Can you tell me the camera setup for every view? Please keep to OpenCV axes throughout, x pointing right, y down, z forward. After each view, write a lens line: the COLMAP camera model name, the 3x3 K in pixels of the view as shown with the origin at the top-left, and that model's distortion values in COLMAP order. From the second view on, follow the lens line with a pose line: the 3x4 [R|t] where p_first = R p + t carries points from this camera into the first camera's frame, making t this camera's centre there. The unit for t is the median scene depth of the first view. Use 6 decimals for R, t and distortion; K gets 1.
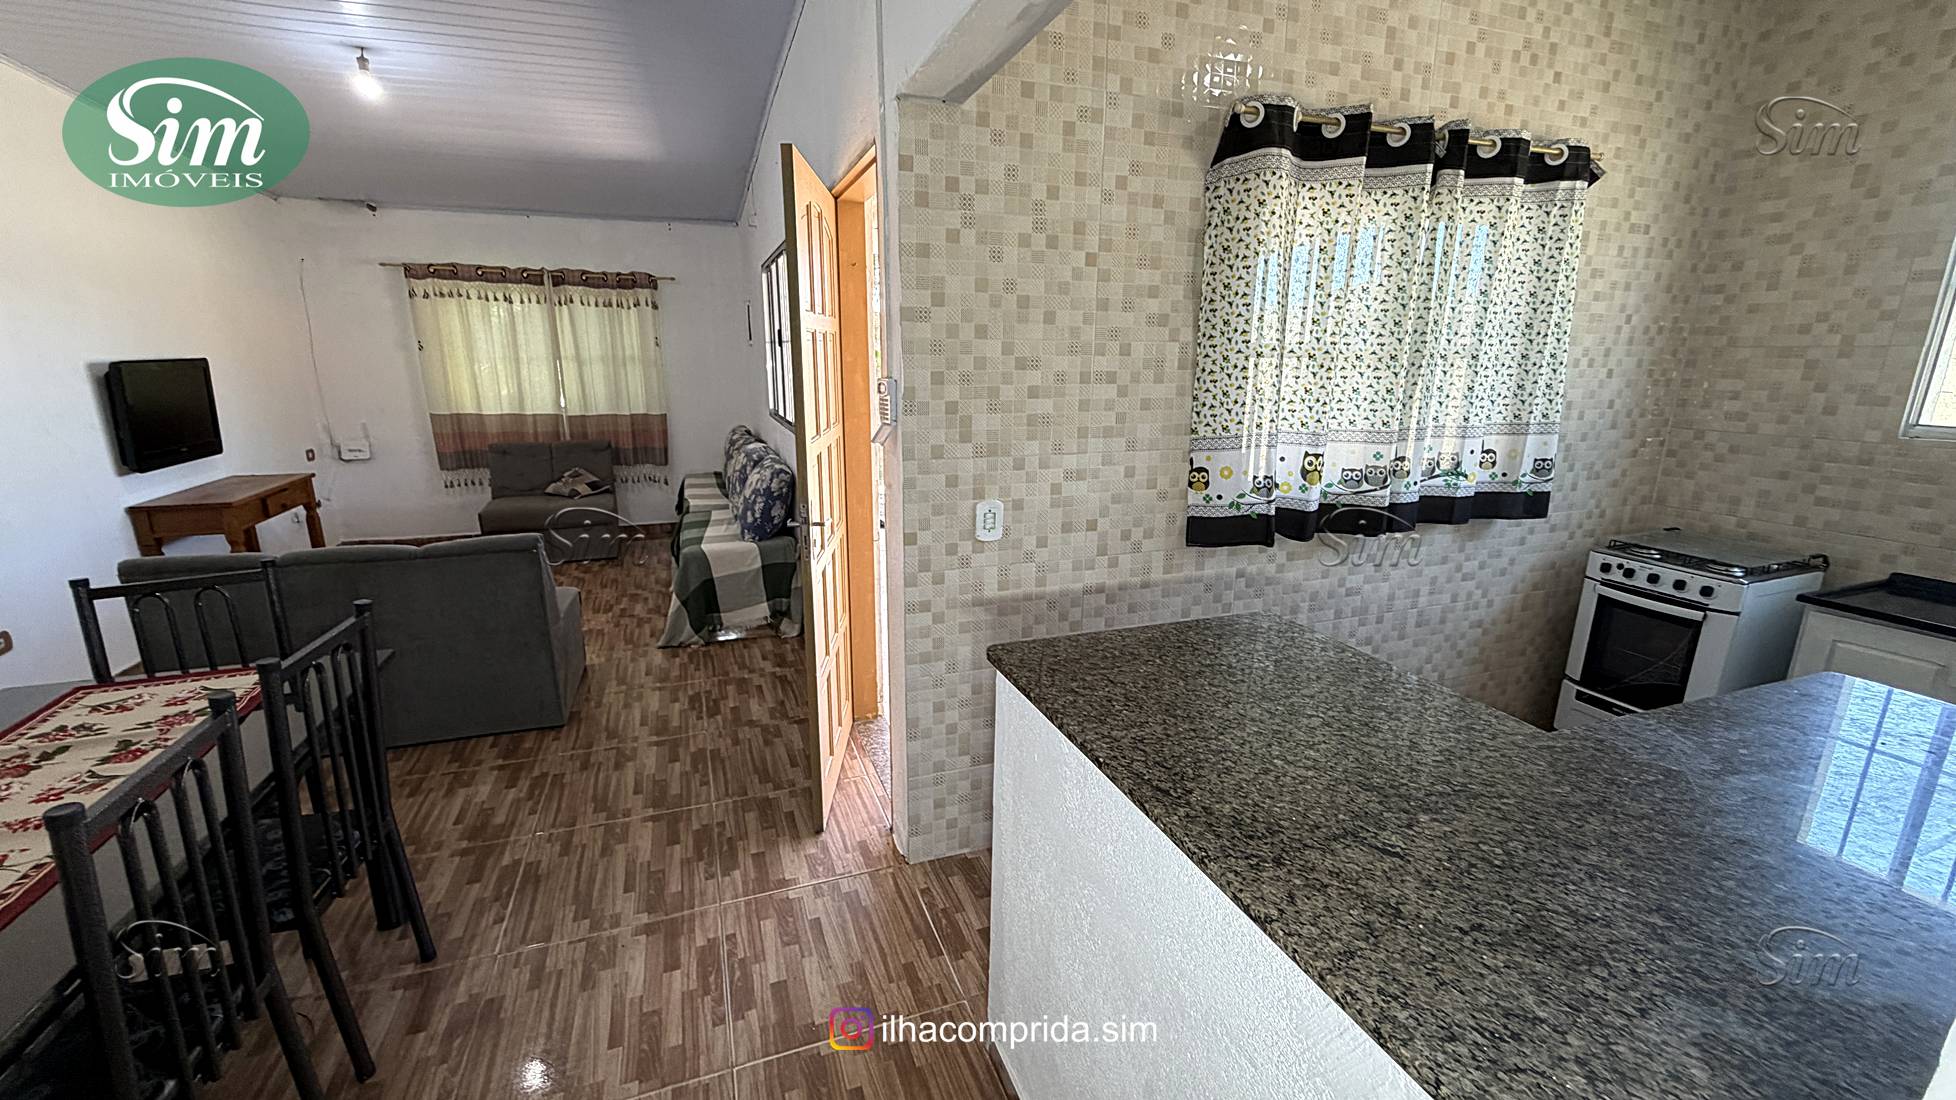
lens RADIAL K [[777.8, 0, 975.3], [0, 777.8, 550.4], [0, 0, 1]] dist [-0.001077, -0.000346]
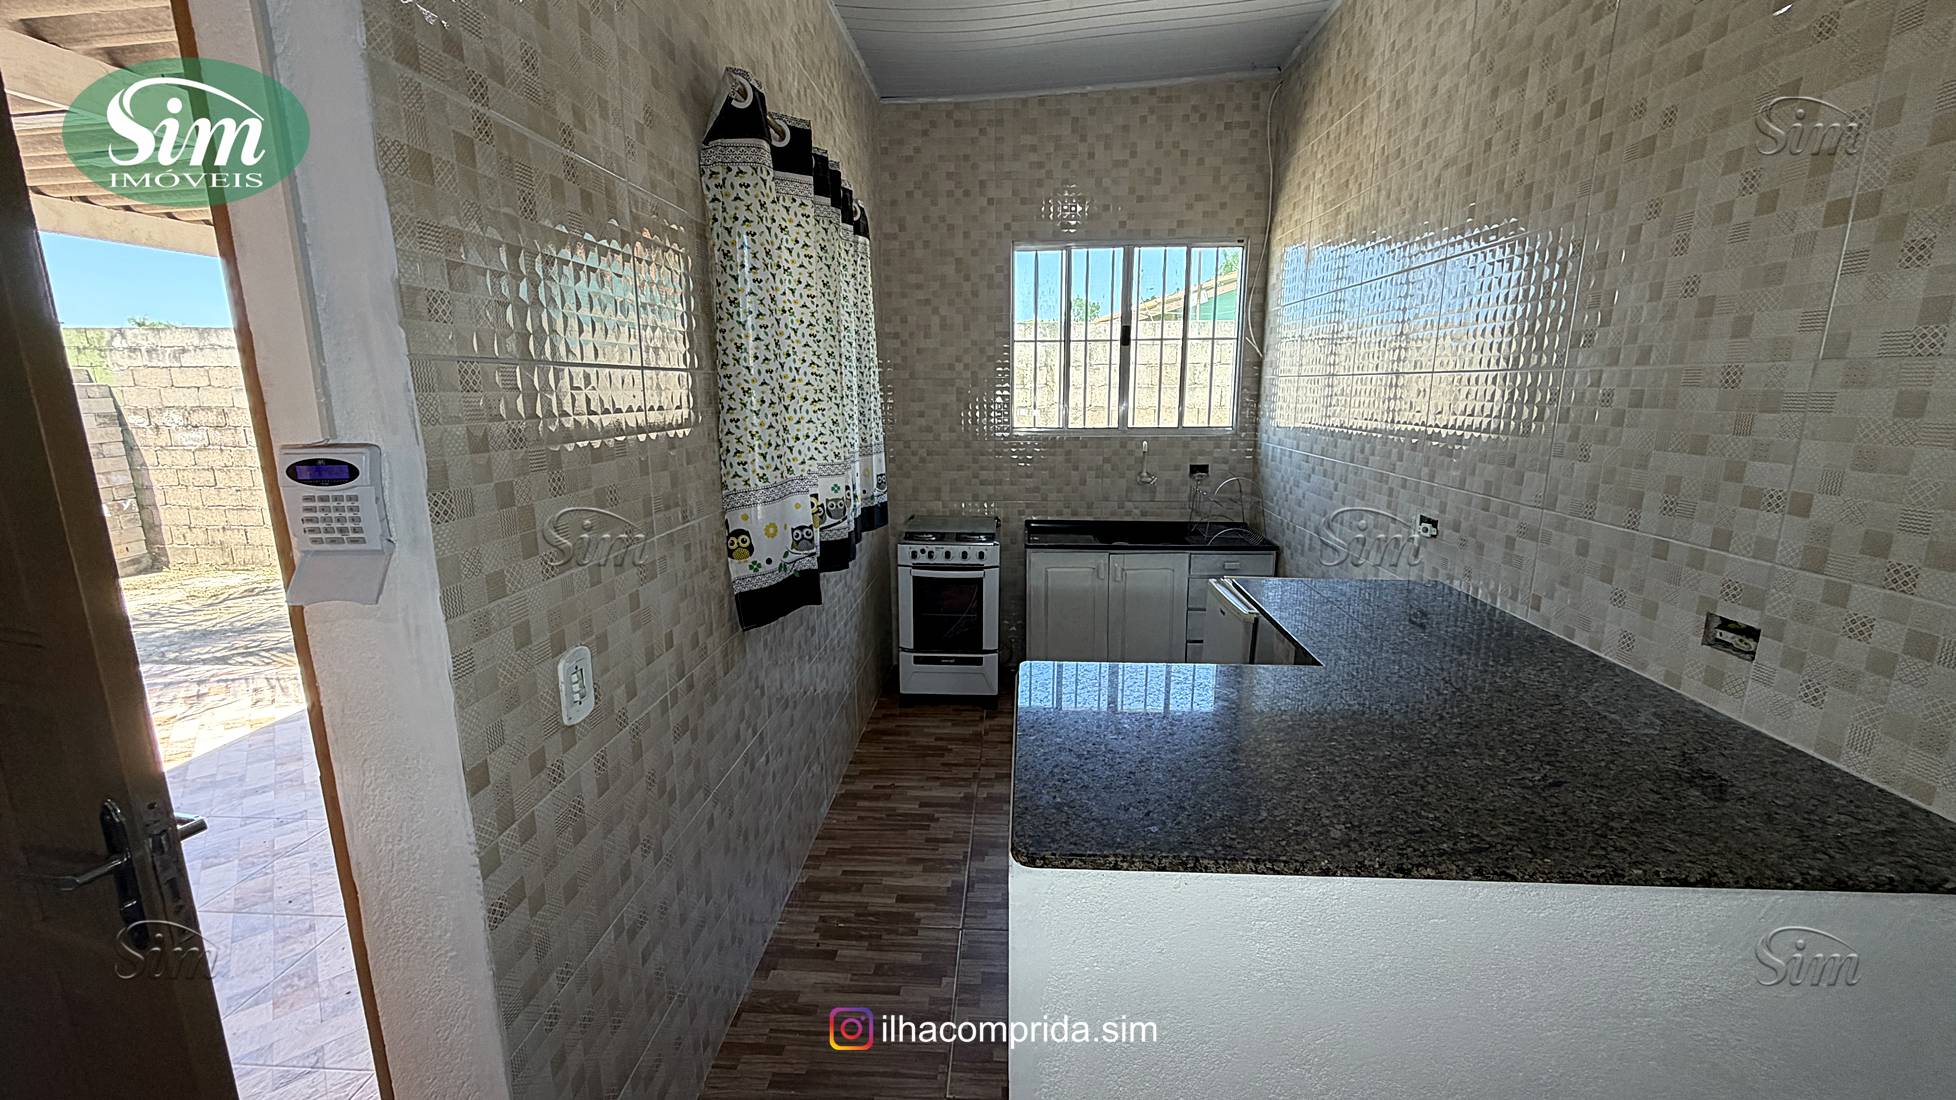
lens RADIAL K [[777.8, 0, 975.3], [0, 777.8, 550.4], [0, 0, 1]] dist [-0.001077, -0.000346]
pose [[0.406068, -0.195596, 0.892665, -0.255165], [0.233773, 0.966557, 0.105445, -0.091526], [-0.883436, 0.165863, 0.438213, 0.362058]]
